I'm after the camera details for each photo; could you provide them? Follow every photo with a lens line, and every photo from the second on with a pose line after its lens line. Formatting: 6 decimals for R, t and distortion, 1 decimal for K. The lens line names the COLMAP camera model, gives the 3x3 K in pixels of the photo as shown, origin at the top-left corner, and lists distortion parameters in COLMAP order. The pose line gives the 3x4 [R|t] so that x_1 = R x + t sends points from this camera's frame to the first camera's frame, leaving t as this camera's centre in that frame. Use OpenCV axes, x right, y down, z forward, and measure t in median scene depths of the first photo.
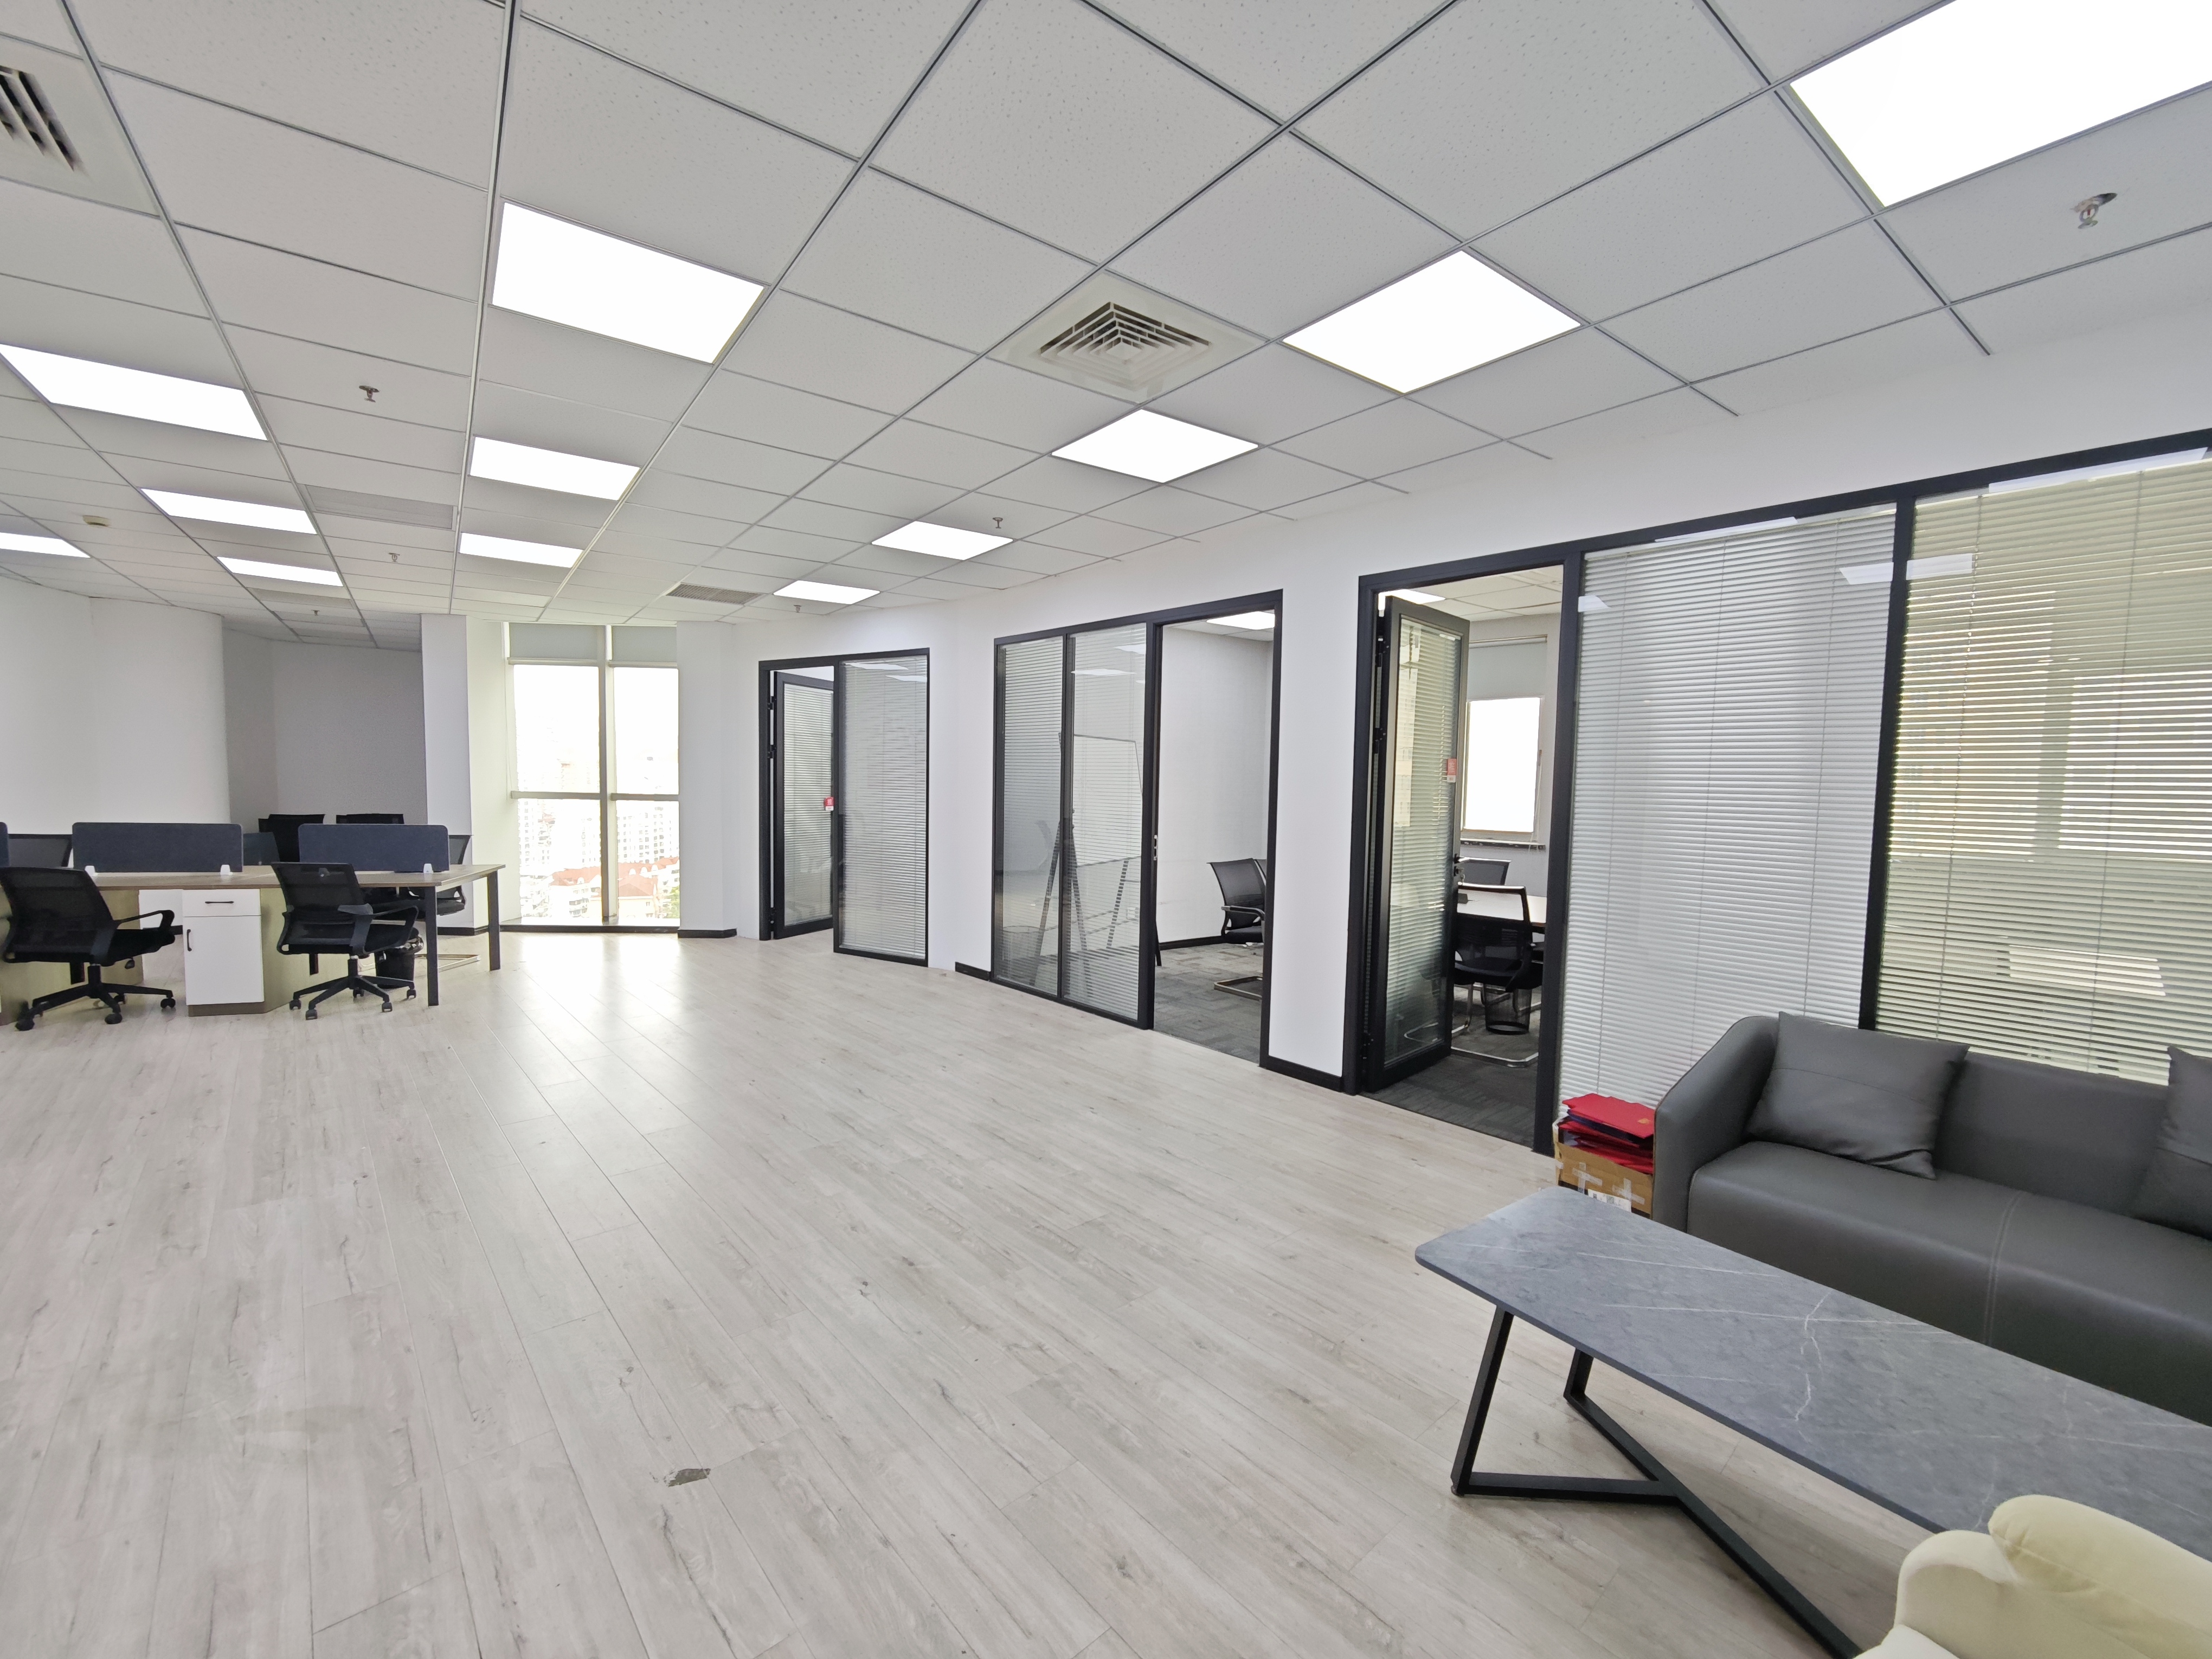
lens RADIAL K [[916.9, 0, 1108.7], [0, 916.9, 838.0], [0, 0, 1]] dist [-0.005577, 0.004653]
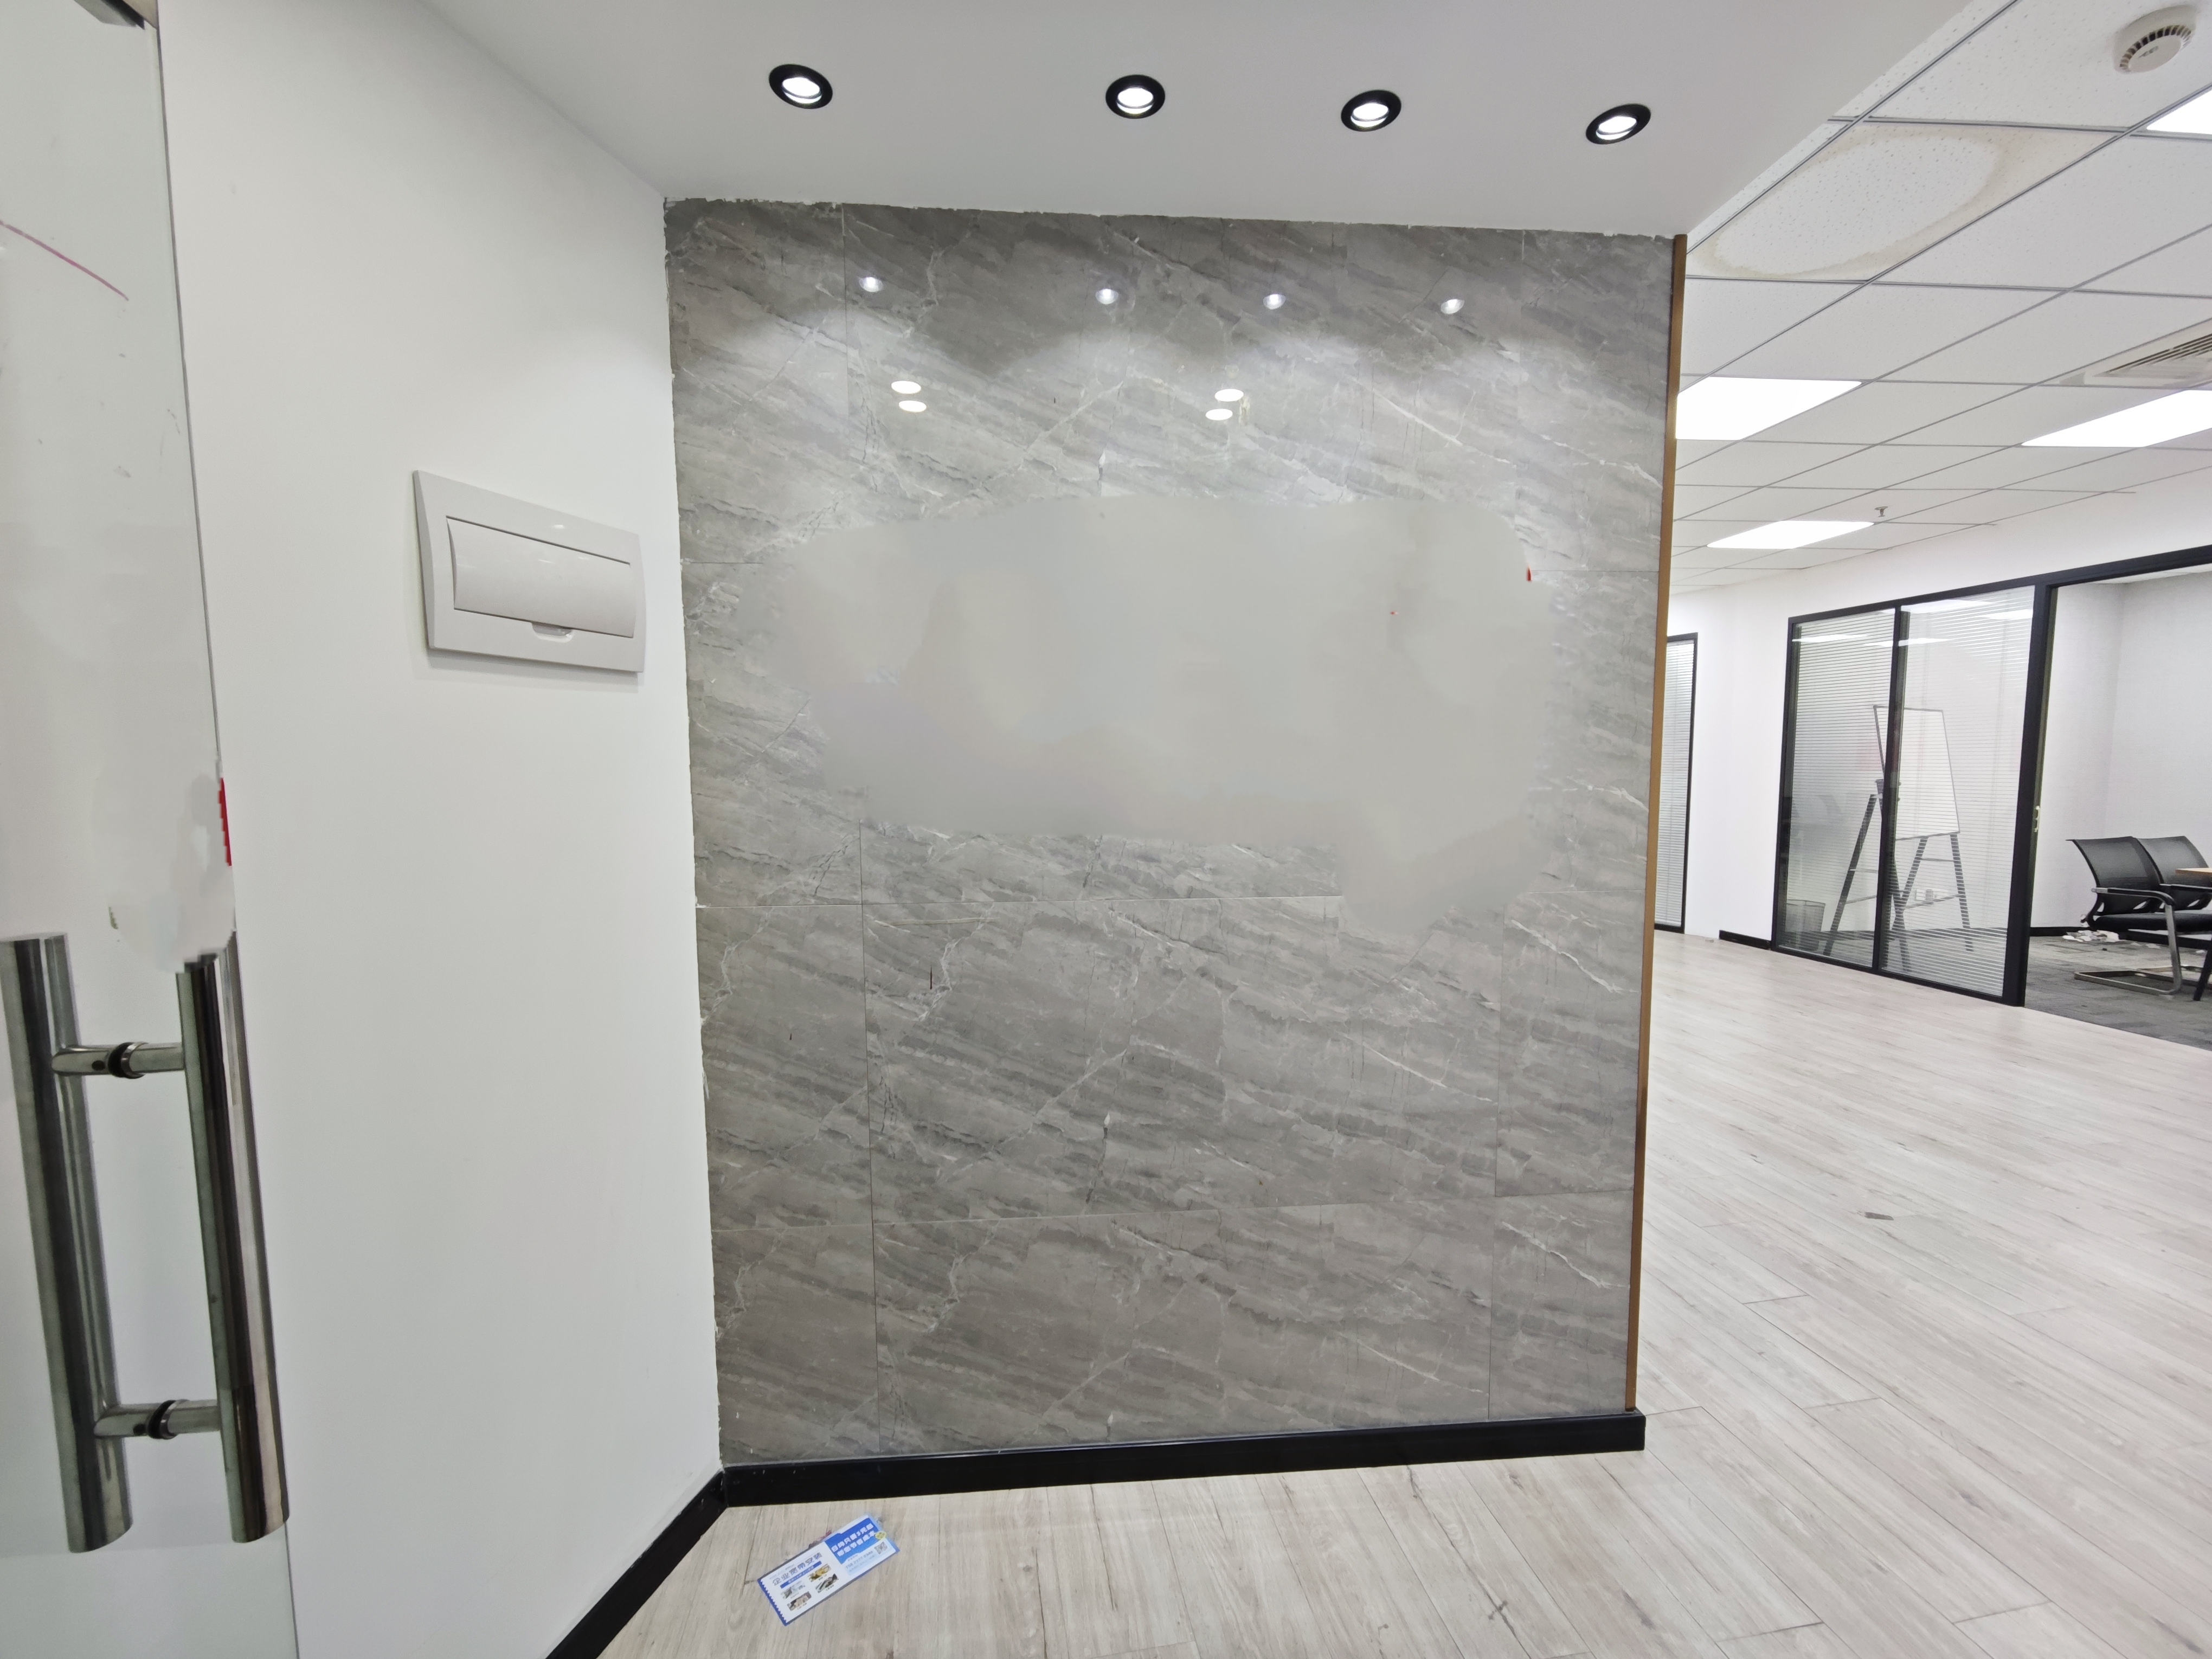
lens RADIAL K [[916.3, 0, 1108.3], [0, 916.3, 841.7], [0, 0, 1]] dist [-0.005341, 0.004939]
pose [[0.849328, 0.020429, -0.527470, -0.273109], [-0.011254, 0.999725, 0.020597, 0.025422], [0.527746, -0.011557, 0.849324, -0.336341]]
